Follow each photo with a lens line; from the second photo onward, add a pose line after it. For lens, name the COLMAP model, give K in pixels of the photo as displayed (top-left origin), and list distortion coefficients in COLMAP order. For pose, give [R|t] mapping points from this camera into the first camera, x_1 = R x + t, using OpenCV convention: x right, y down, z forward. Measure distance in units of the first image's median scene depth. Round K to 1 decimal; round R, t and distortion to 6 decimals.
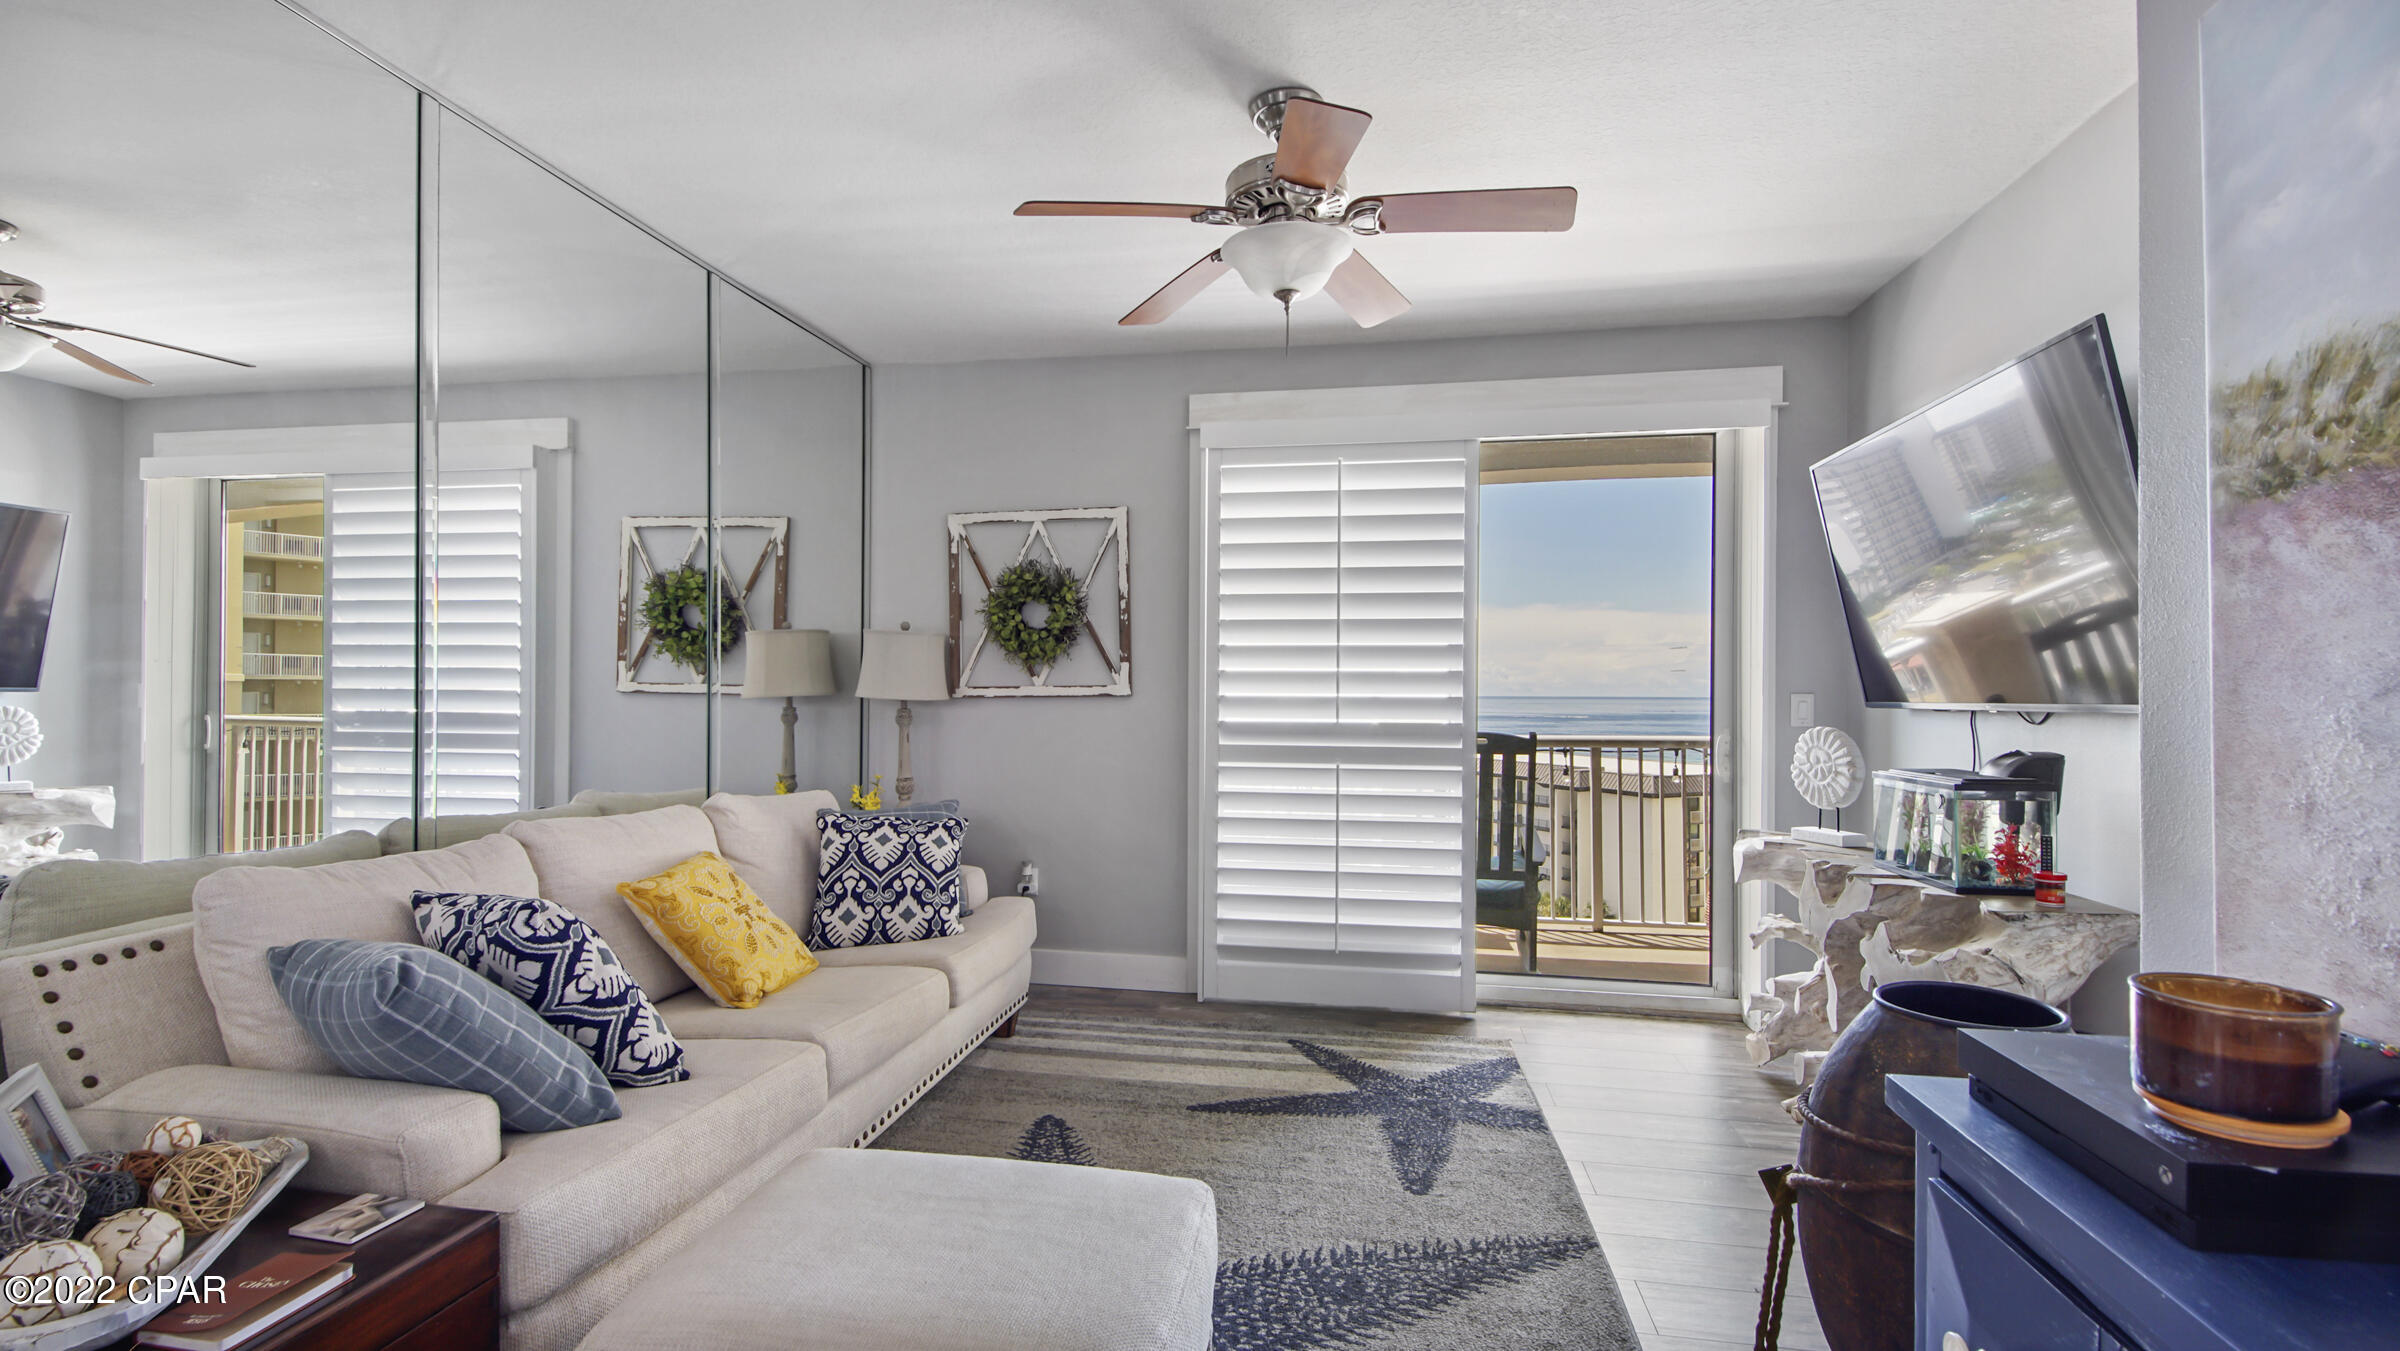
lens RADIAL K [[1060.0, 0, 1197.7], [0, 1060.0, 678.7], [0, 0, 1]] dist [0.026161, -0.009830]
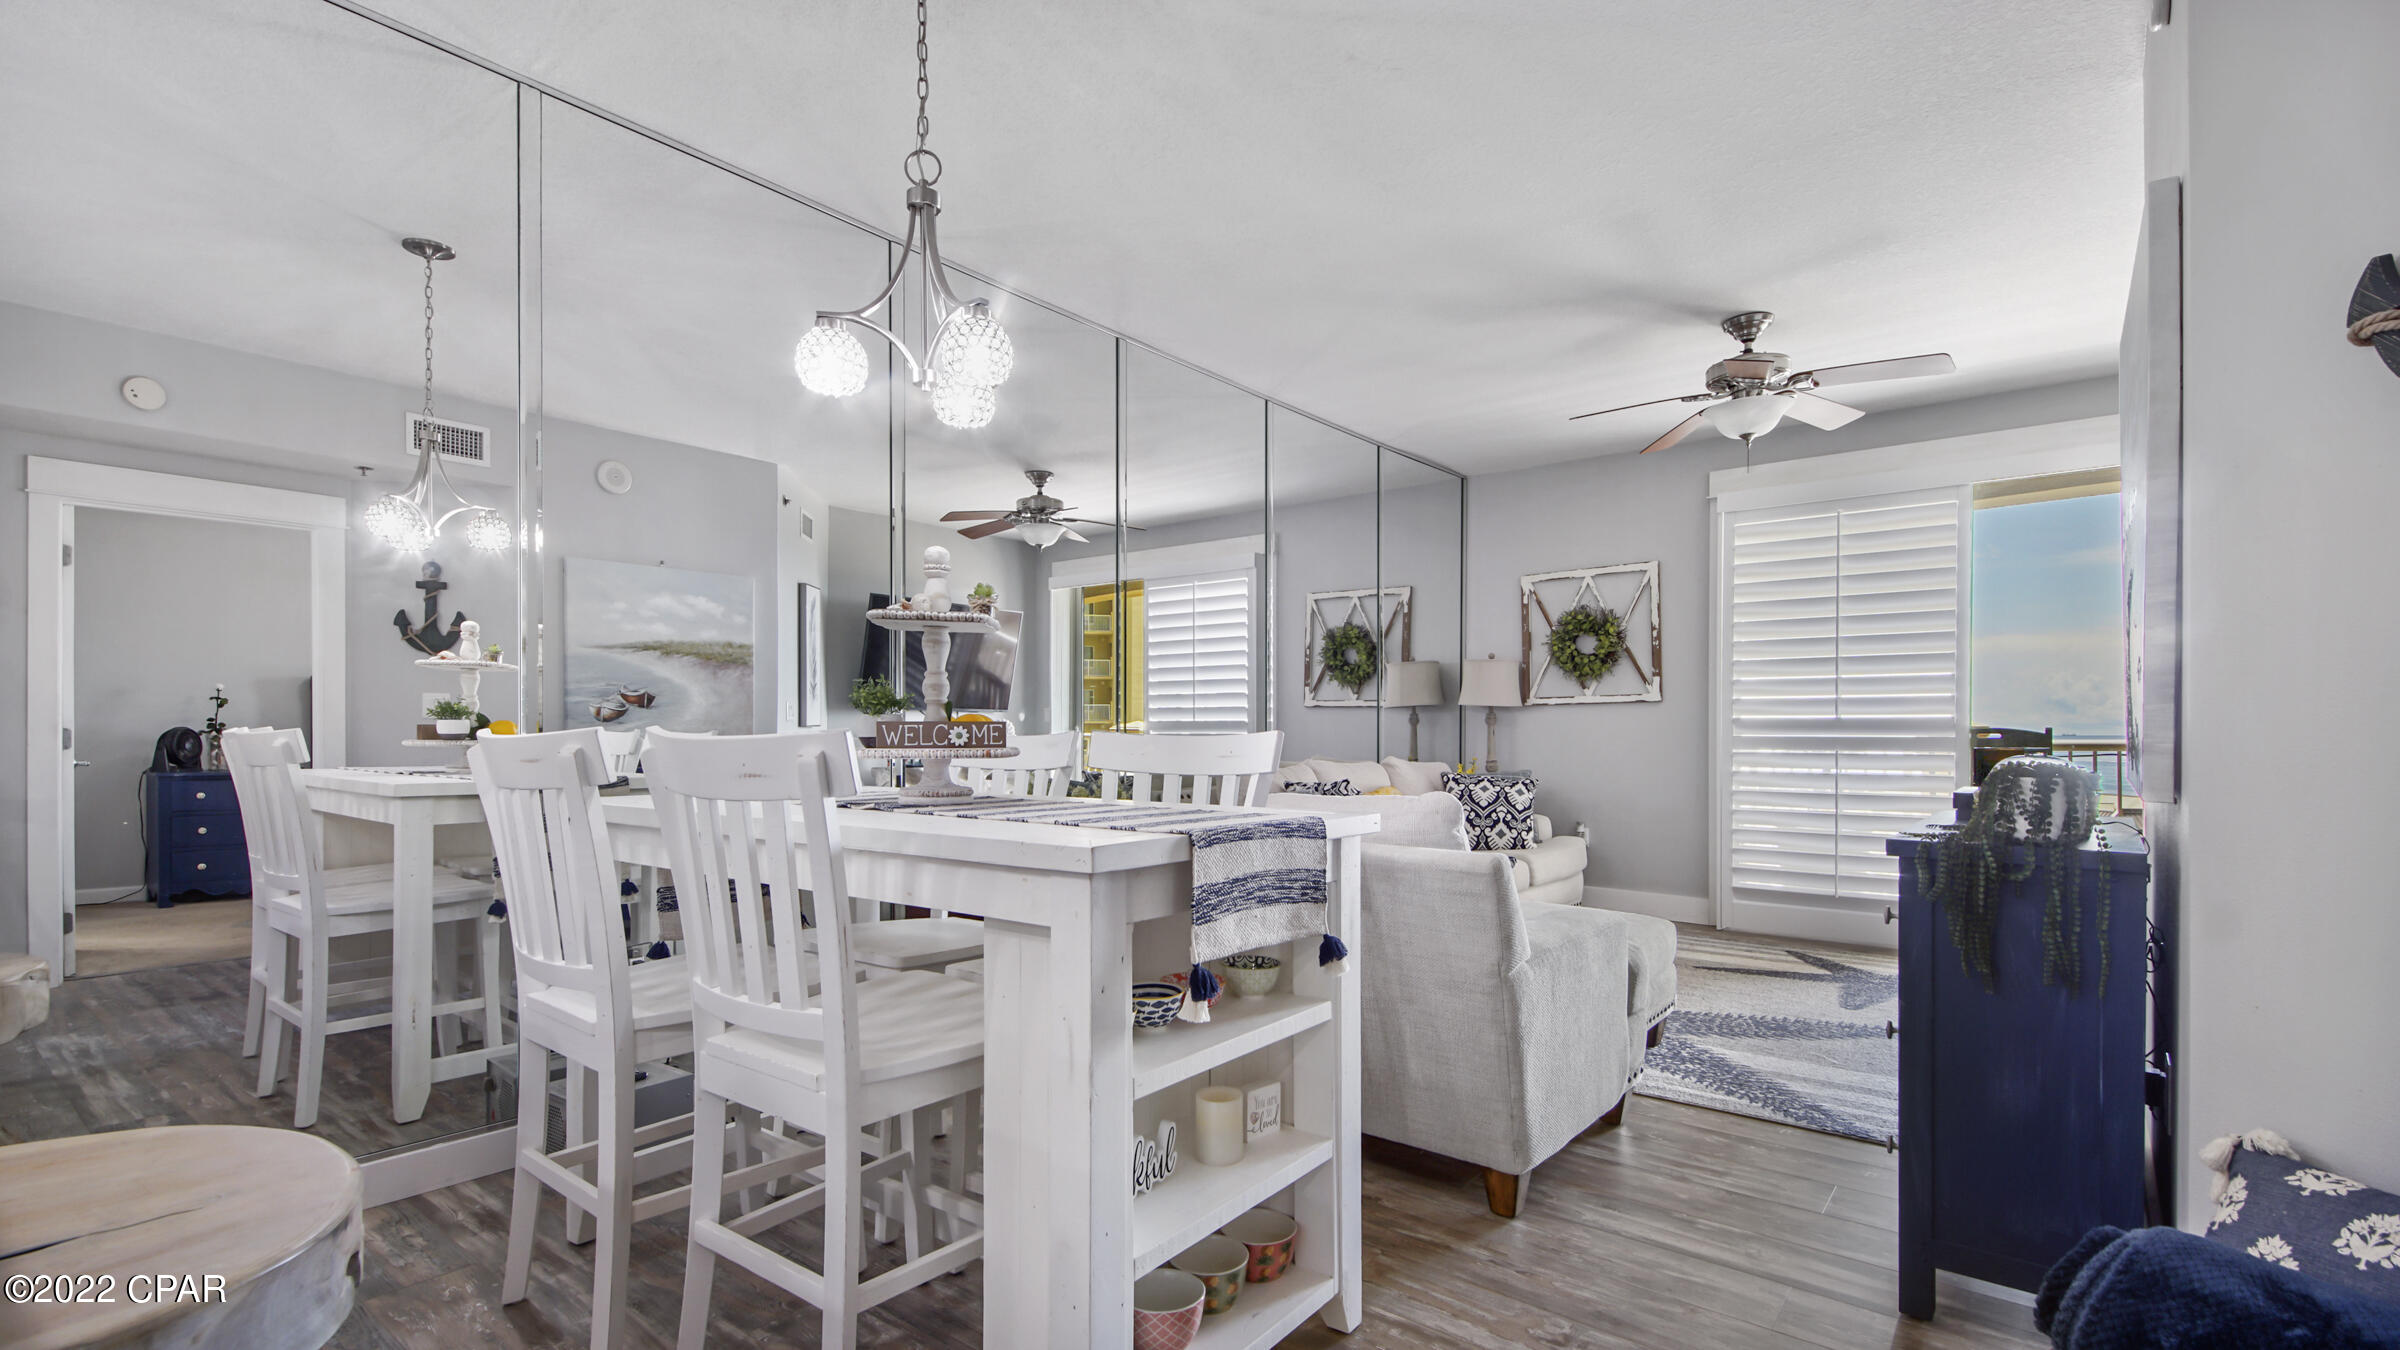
lens RADIAL K [[1060.0, 0, 1192.9], [0, 1060.0, 748.6], [0, 0, 1]] dist [0.026161, -0.009830]
pose [[0.871966, 0.003509, -0.489553, 0.081644], [0.009632, 0.999658, 0.024321, 0.038029], [0.489471, -0.025923, 0.871634, -0.477246]]
